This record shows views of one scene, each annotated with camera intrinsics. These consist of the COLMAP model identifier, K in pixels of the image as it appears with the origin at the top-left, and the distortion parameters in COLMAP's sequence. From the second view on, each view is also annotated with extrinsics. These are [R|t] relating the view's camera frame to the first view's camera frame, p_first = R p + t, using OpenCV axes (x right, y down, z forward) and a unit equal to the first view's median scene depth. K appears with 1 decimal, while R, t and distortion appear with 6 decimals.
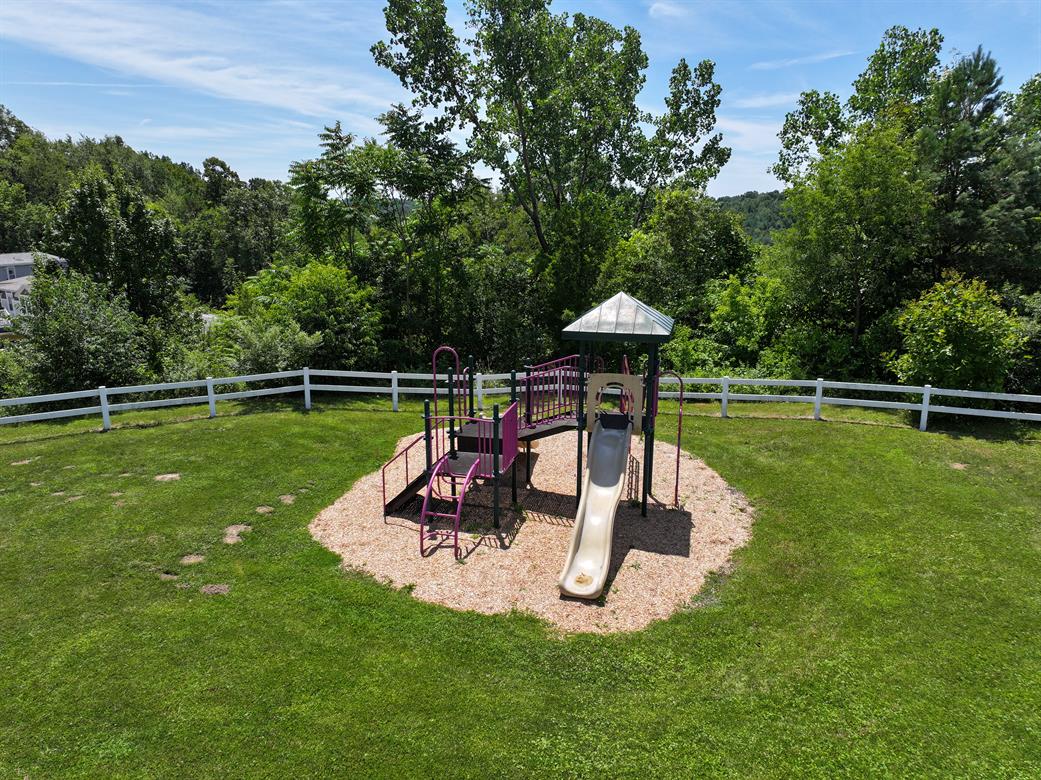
lens RADIAL K [[725.4, 0, 521.6], [0, 725.4, 389.7], [0, 0, 1]] dist [0.003677, -0.000273]
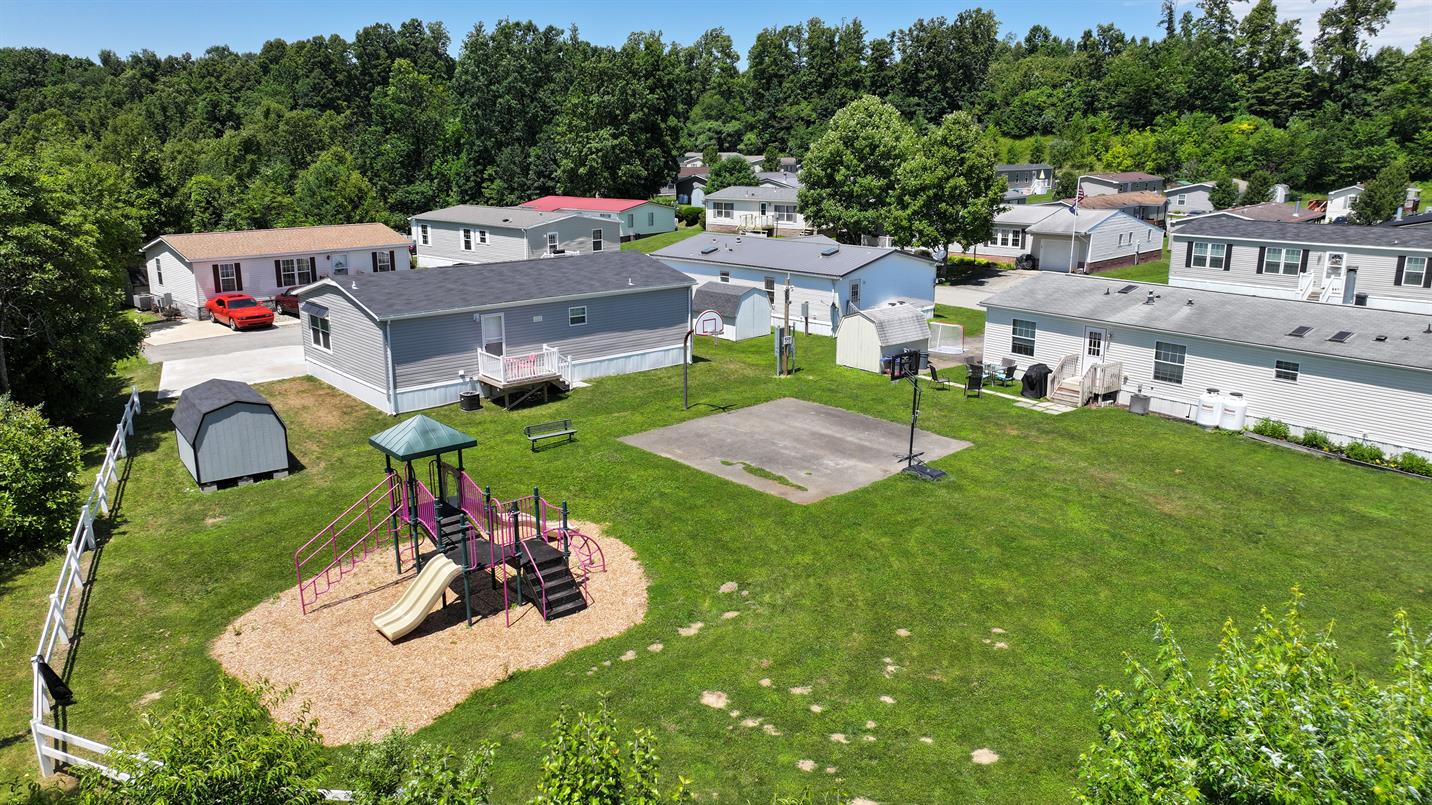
lens RADIAL K [[1010.8, 0, 725.4], [0, 1010.8, 402.4], [0, 0, 1]] dist [0.004273, 0.009146]
pose [[-0.819552, -0.137238, 0.556327, -1.297125], [0.142580, 0.891516, 0.429966, -0.843039], [-0.554982, 0.431701, -0.711076, 1.972440]]
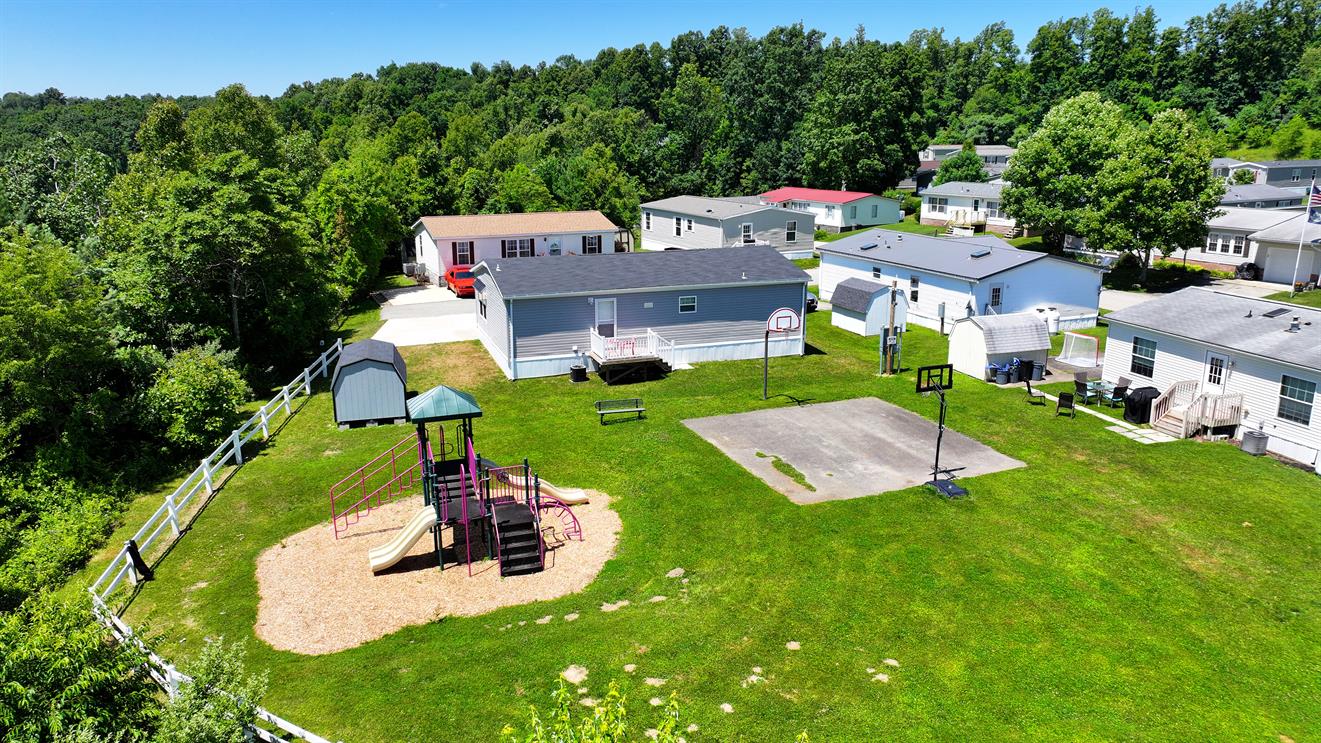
lens RADIAL K [[932.5, 0, 666.0], [0, 932.5, 371.9], [0, 0, 1]] dist [0.004273, 0.009146]
pose [[-0.562371, -0.199248, 0.802520, -1.684076], [0.203141, 0.907500, 0.367665, -0.778080], [-0.801544, 0.369789, -0.469876, 1.537736]]
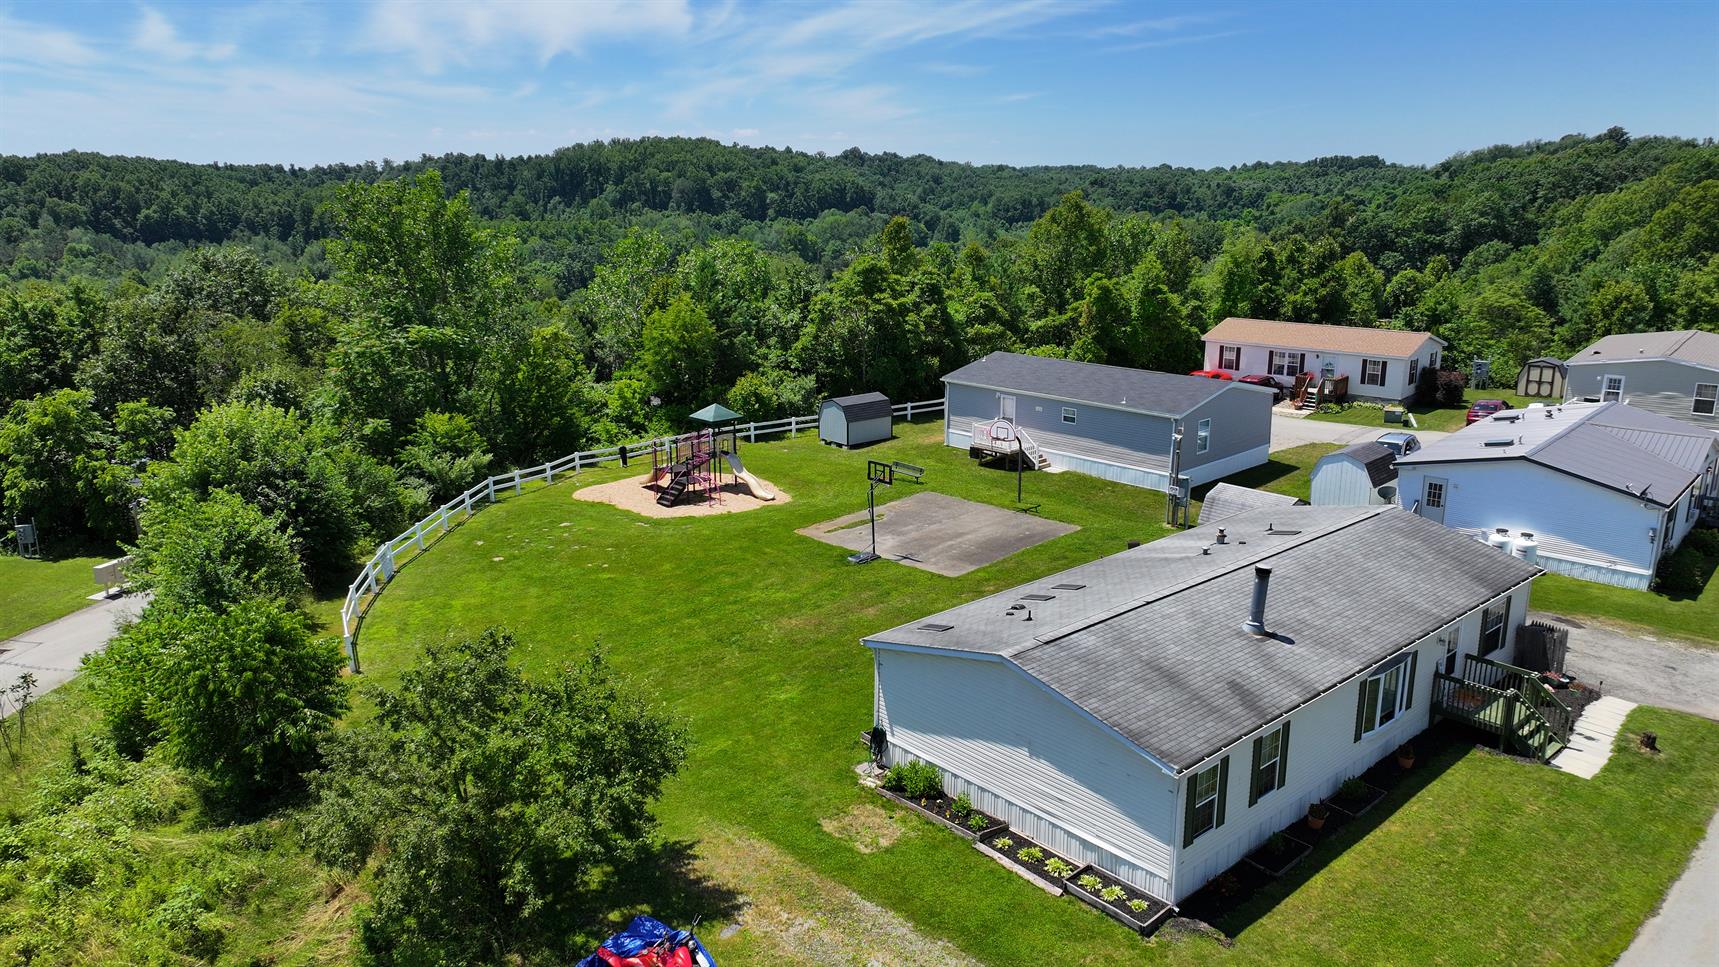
lens RADIAL K [[1213.4, 0, 857.2], [0, 1213.4, 482.8], [0, 0, 1]] dist [0.004273, 0.009146]
pose [[0.536580, -0.202131, 0.819283, -3.225053], [0.201274, 0.973523, 0.108362, -0.225599], [-0.819494, 0.106755, 0.563057, -1.840811]]
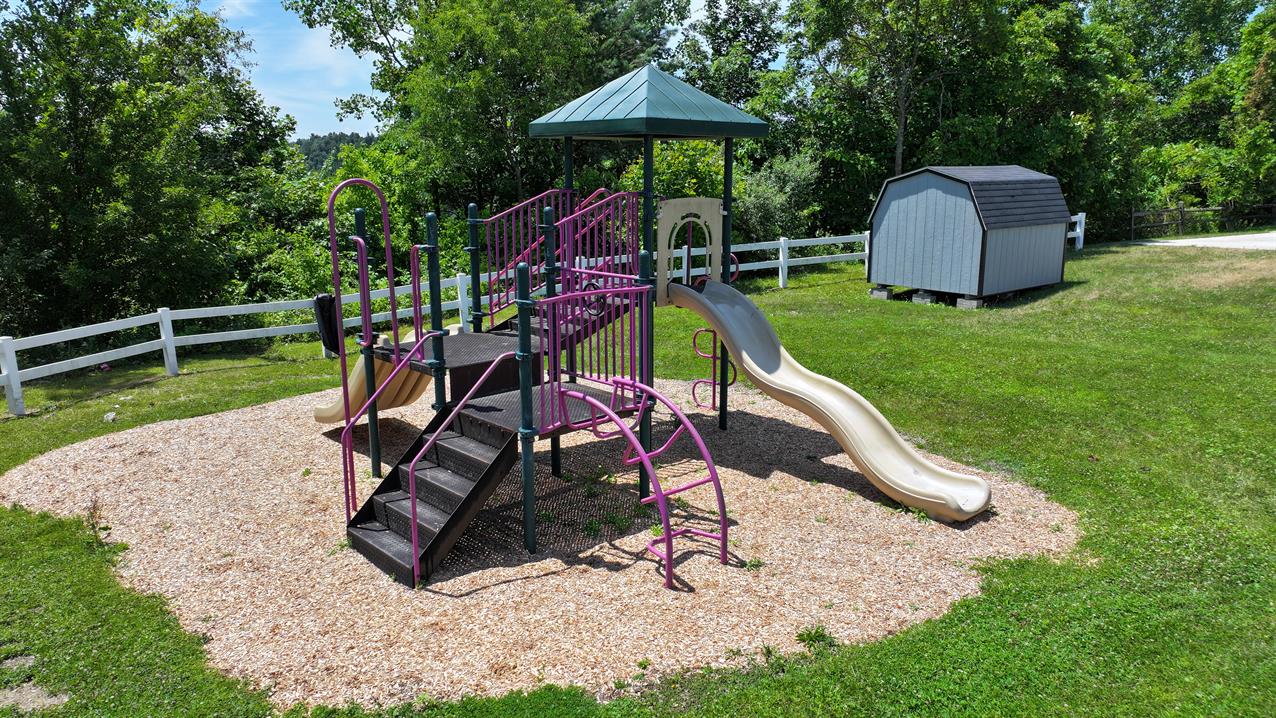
lens RADIAL K [[900.7, 0, 645.8], [0, 900.7, 361.0], [0, 0, 1]] dist [0.004273, 0.009146]
pose [[0.531323, -0.178491, 0.828153, -0.510664], [0.199495, 0.976423, 0.082456, 0.041037], [-0.823345, 0.121401, 0.554404, 0.633178]]
